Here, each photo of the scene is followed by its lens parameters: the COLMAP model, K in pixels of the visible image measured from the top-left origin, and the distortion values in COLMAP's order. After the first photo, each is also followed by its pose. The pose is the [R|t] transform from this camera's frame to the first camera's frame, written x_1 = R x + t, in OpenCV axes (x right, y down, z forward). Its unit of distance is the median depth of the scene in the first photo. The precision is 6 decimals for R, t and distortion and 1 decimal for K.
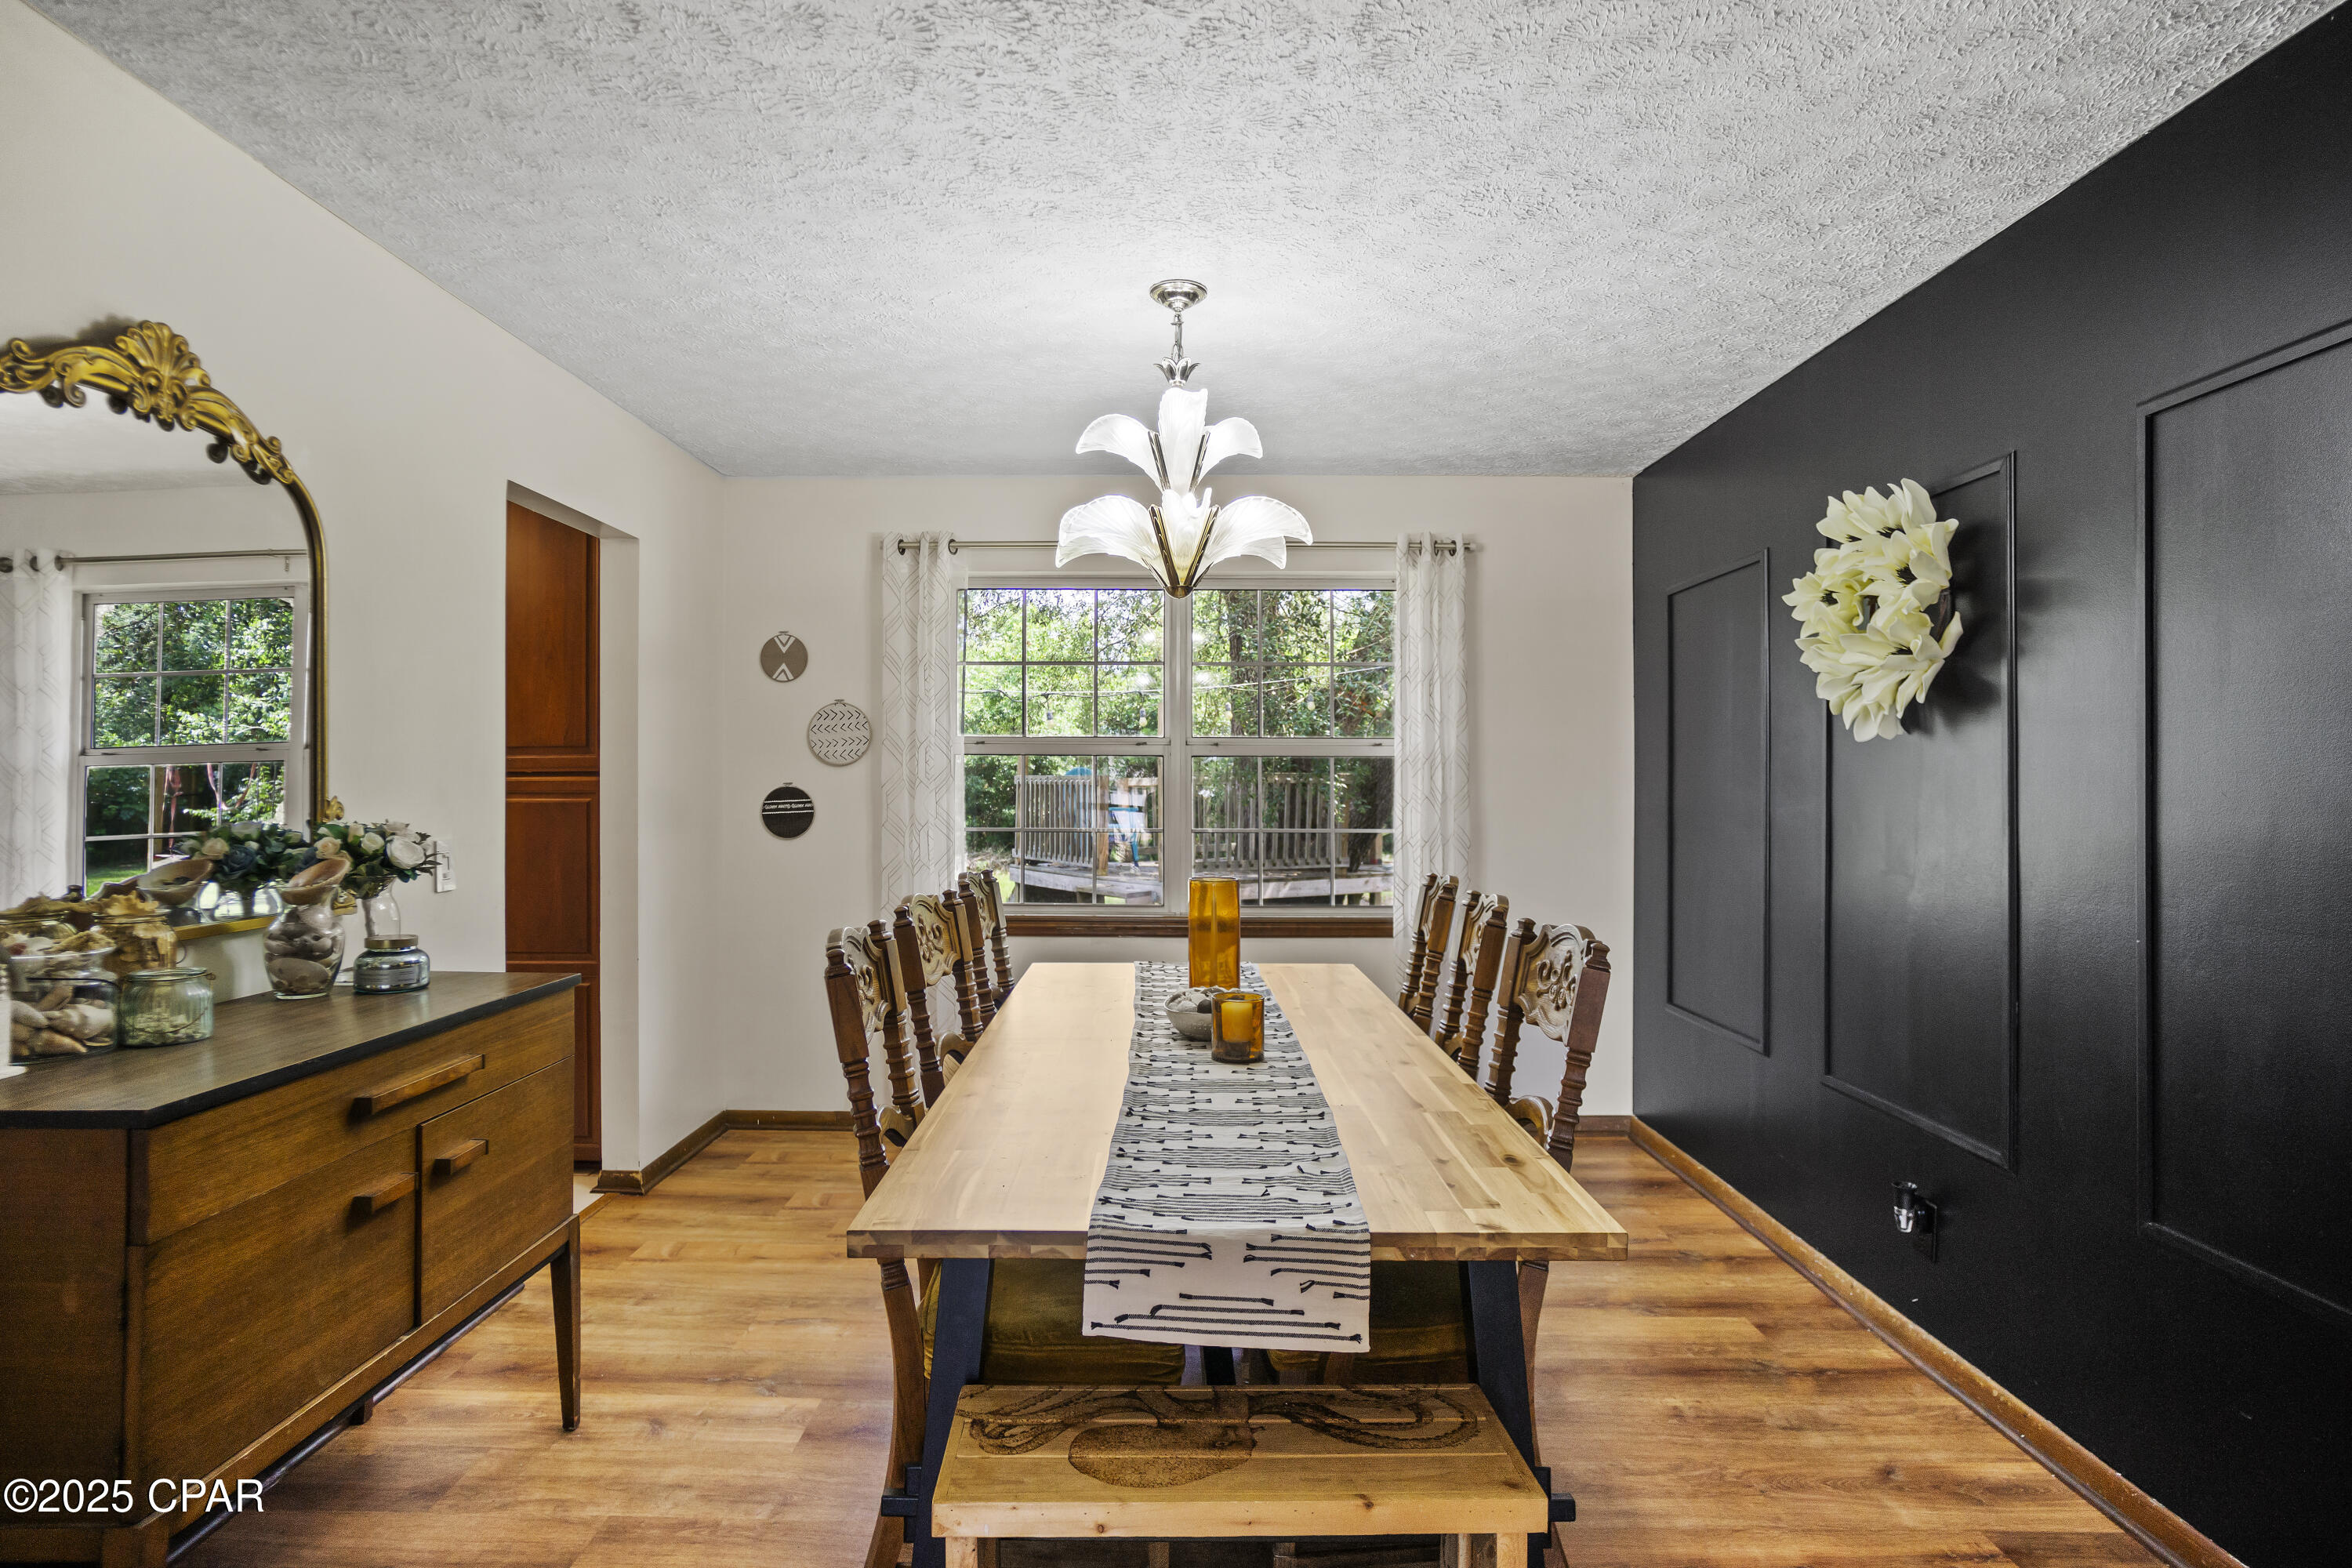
lens RADIAL K [[1264.3, 0, 1176.1], [0, 1264.3, 775.7], [0, 0, 1]] dist [-0.064018, 0.041683]
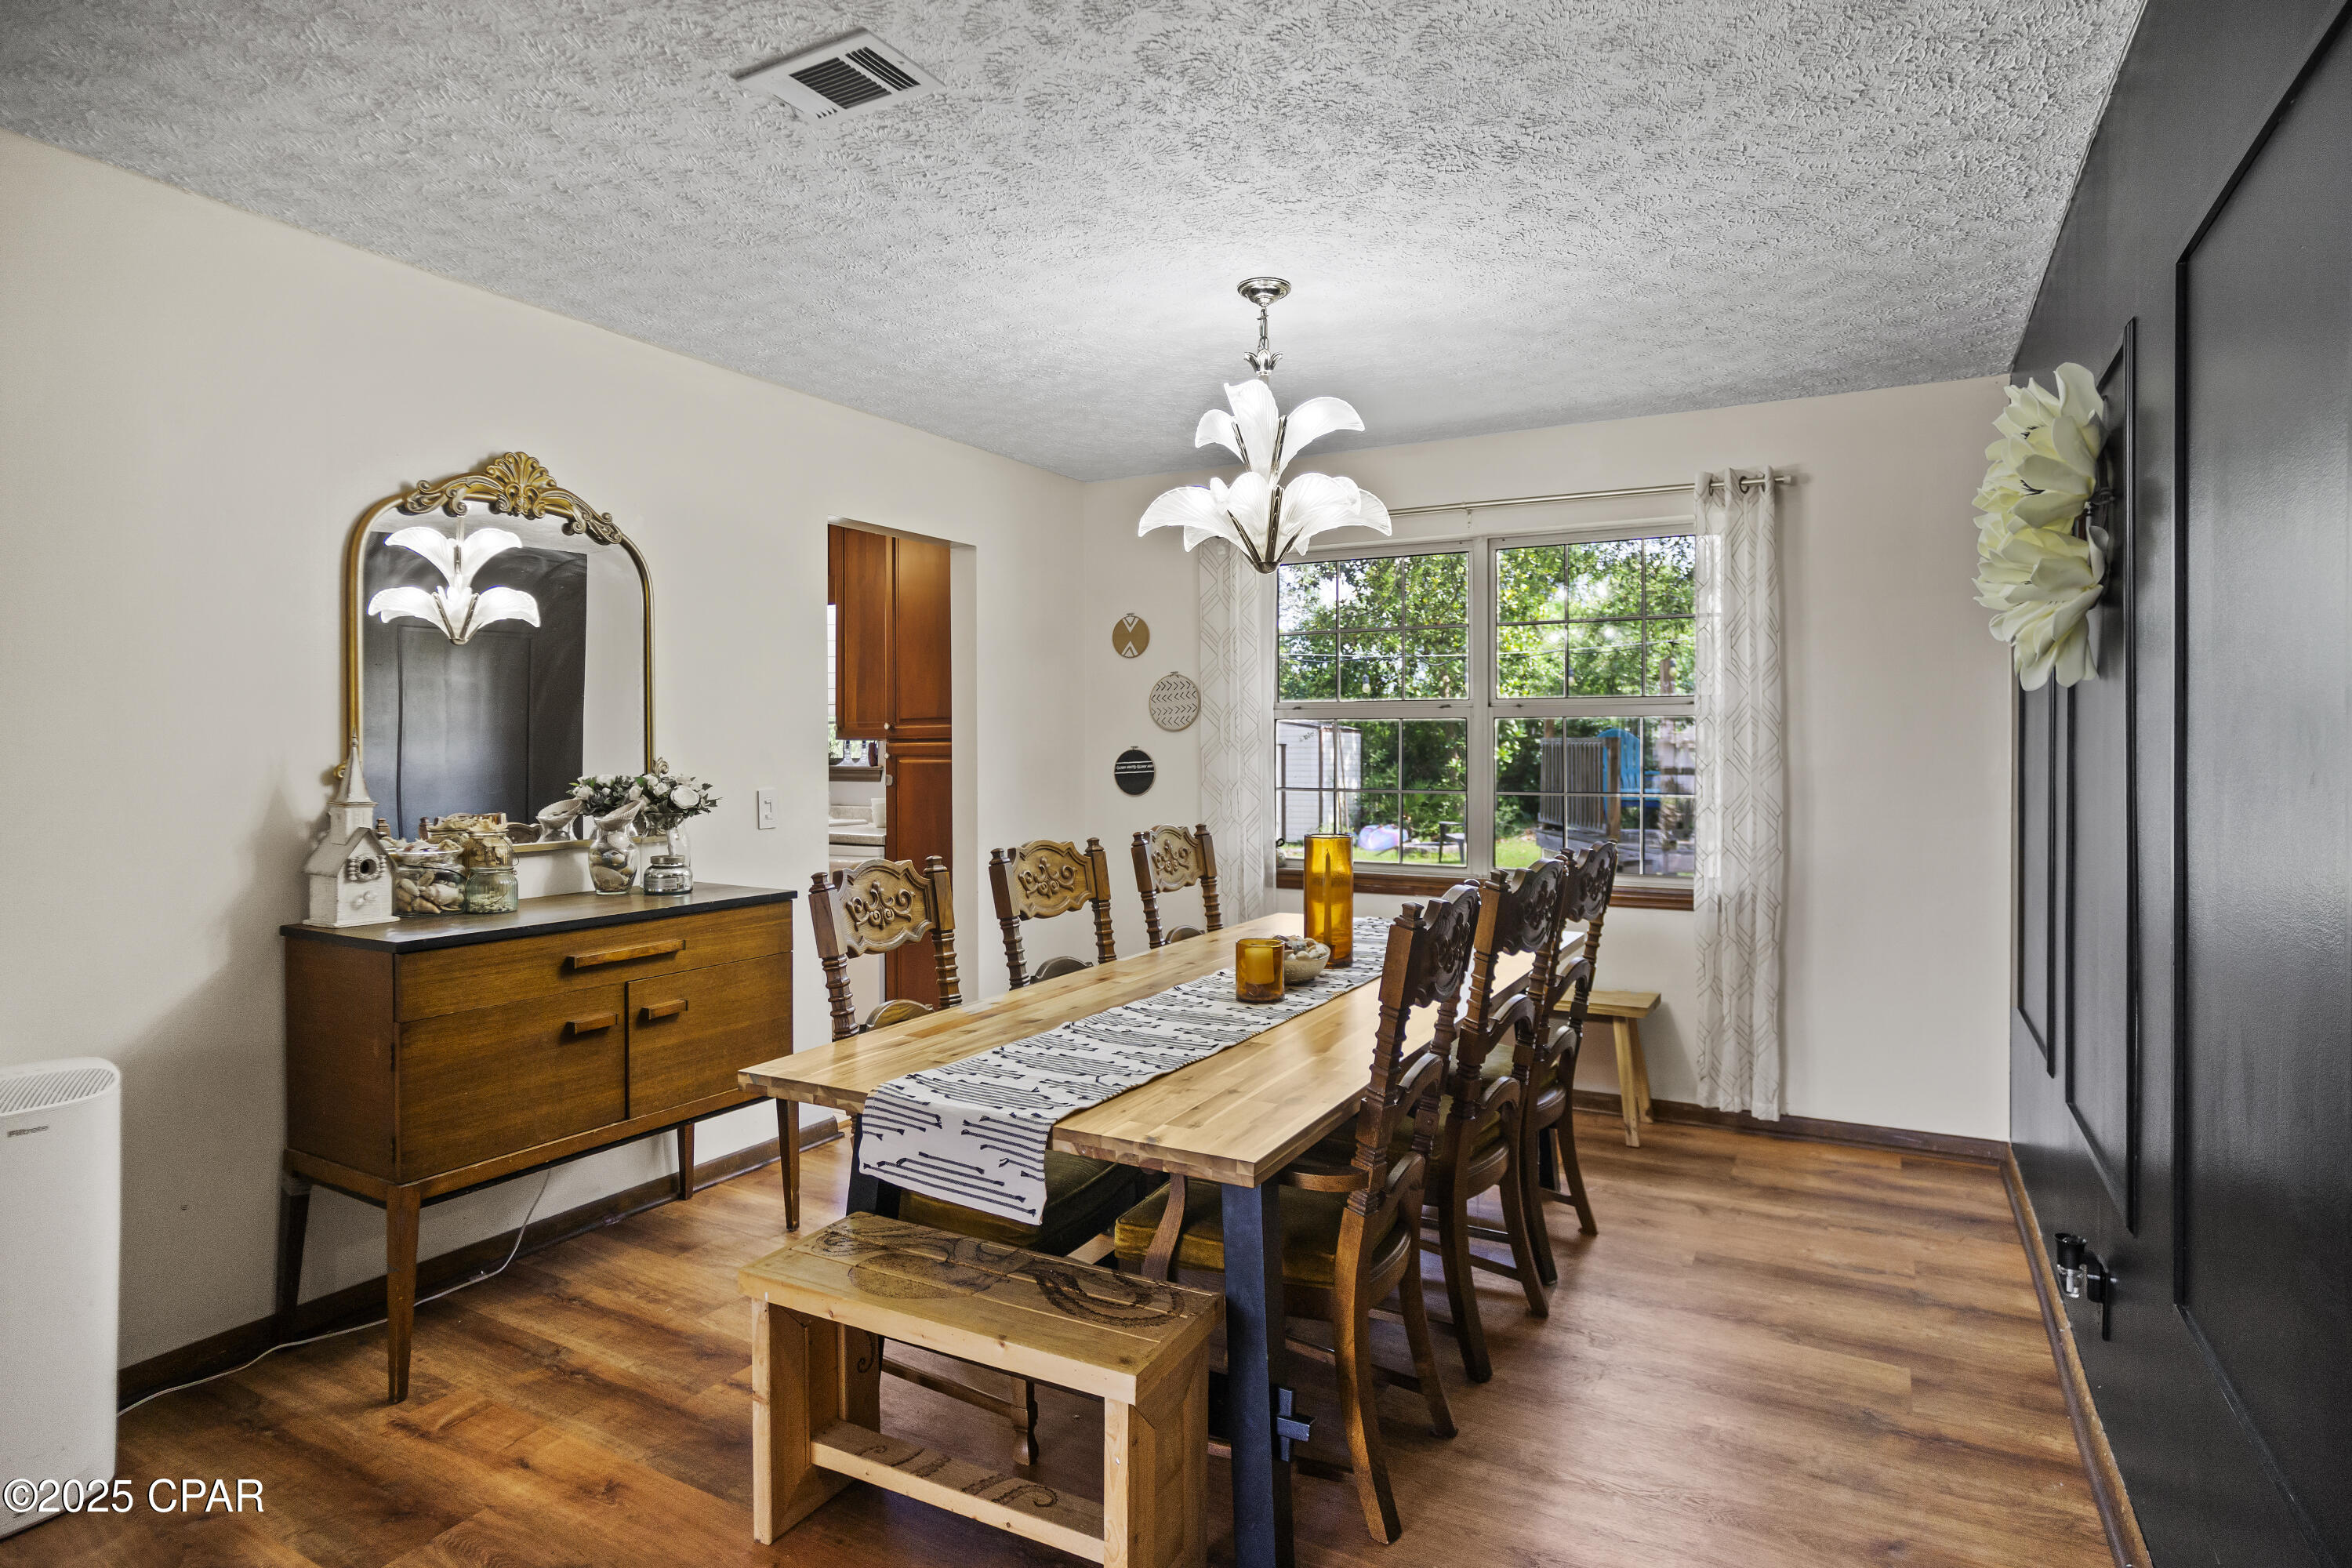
lens RADIAL K [[1279.1, 0, 1176.9], [0, 1279.1, 749.7], [0, 0, 1]] dist [-0.063355, 0.044256]
pose [[0.875923, -0.003072, -0.482441, 0.610885], [0.007166, 0.999952, 0.006645, 0.002521], [0.482397, -0.009278, 0.875904, 0.009477]]
